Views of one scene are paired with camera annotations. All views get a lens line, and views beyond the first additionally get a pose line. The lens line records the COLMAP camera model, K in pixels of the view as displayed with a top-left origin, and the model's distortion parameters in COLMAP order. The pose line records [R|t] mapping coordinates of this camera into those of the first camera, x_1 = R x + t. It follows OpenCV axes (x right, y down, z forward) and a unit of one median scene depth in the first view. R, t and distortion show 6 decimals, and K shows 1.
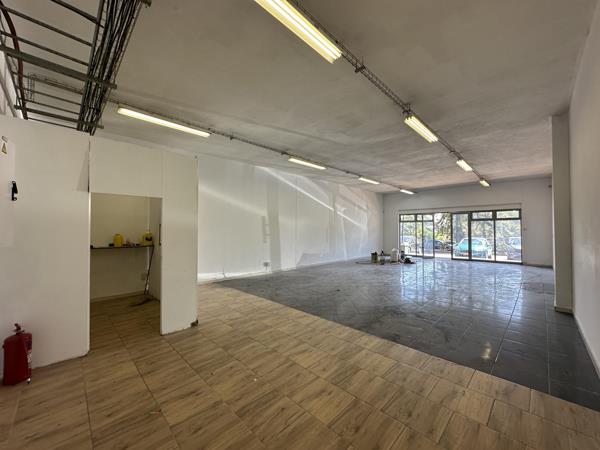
lens RADIAL K [[239.5, 0, 300.0], [0, 239.5, 225.0], [0, 0, 1]] dist [-0.002227, 0.000261]
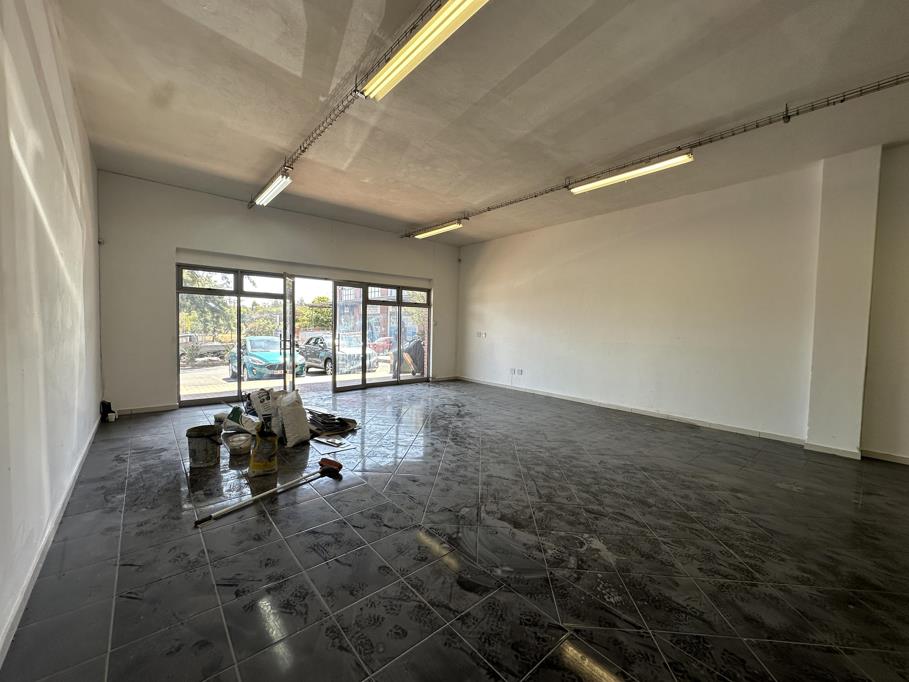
lens RADIAL K [[362.8, 0, 454.5], [0, 362.8, 341.0], [0, 0, 1]] dist [-0.002227, 0.000261]
pose [[0.081189, -0.040012, 0.995895, 0.021853], [-0.040420, 0.998240, 0.043401, 0.025112], [-0.995879, -0.043778, 0.079429, 1.084558]]
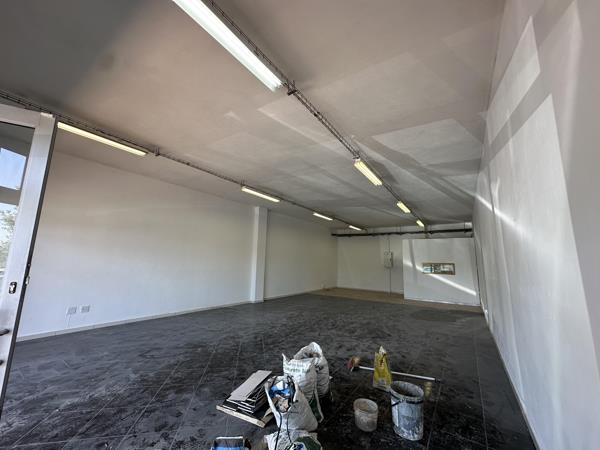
lens RADIAL K [[239.5, 0, 300.0], [0, 239.5, 225.0], [0, 0, 1]] dist [-0.002227, 0.000261]
pose [[-0.982147, -0.051893, -0.180815, 0.630868], [-0.020330, 0.984849, -0.172217, 0.030820], [0.187012, -0.165467, -0.968322, 1.708979]]
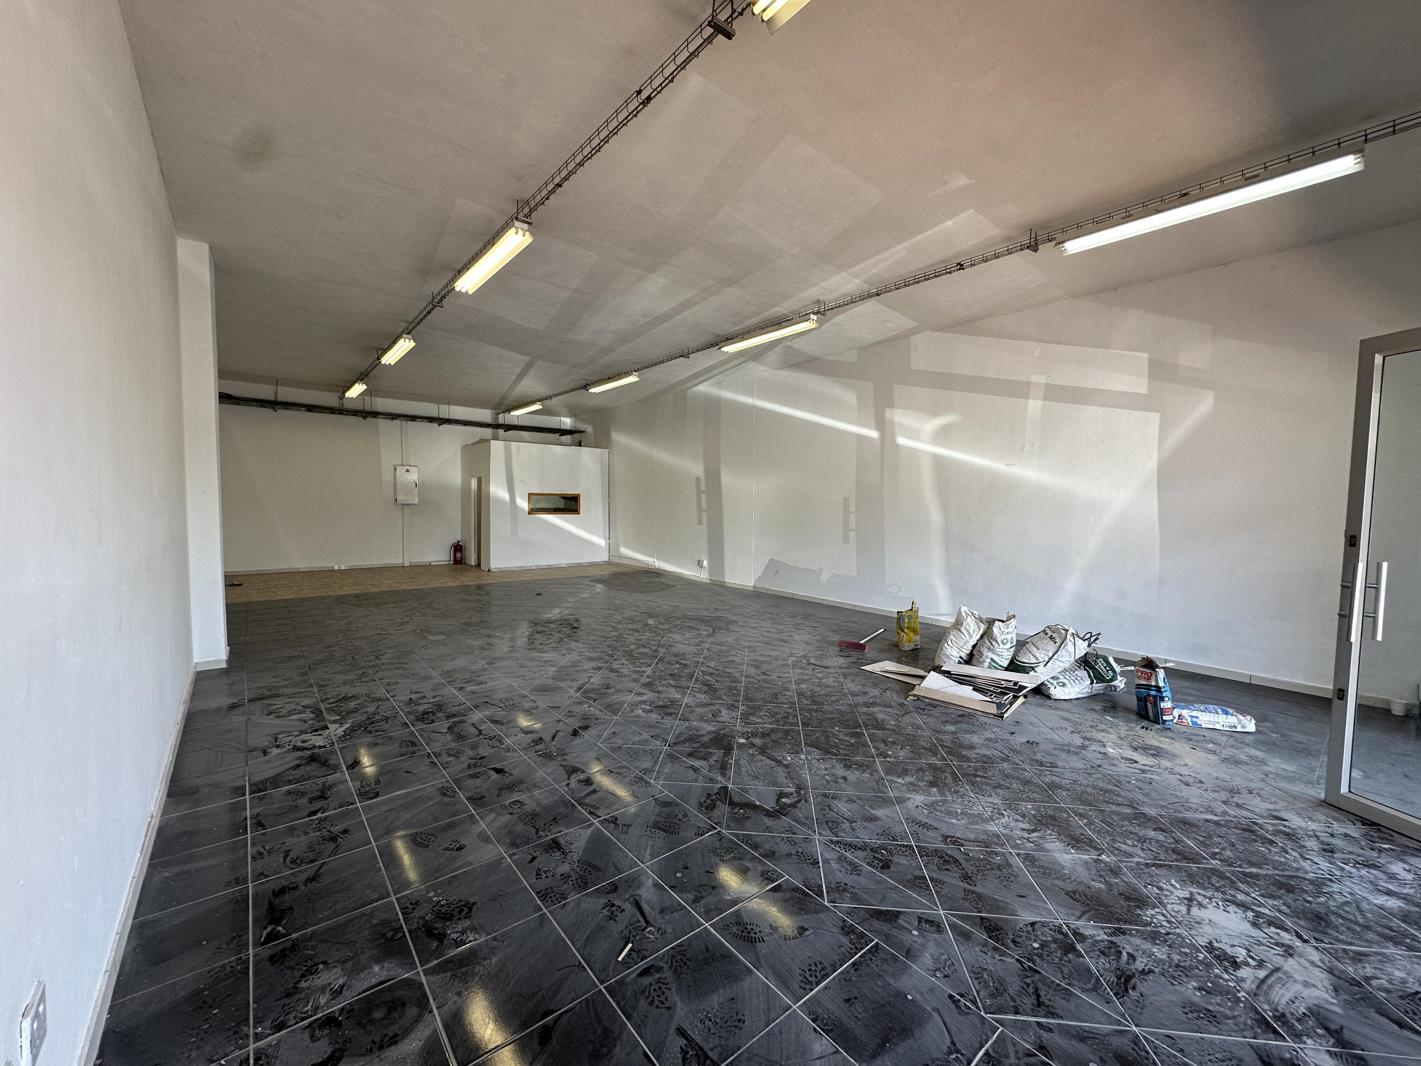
lens RADIAL K [[567.1, 0, 710.5], [0, 567.1, 533.0], [0, 0, 1]] dist [-0.002227, 0.000261]
pose [[-0.098495, 0.057358, -0.993483, 1.165014], [0.008194, 0.998350, 0.056827, 0.019601], [0.995104, -0.002543, -0.098803, 1.158105]]
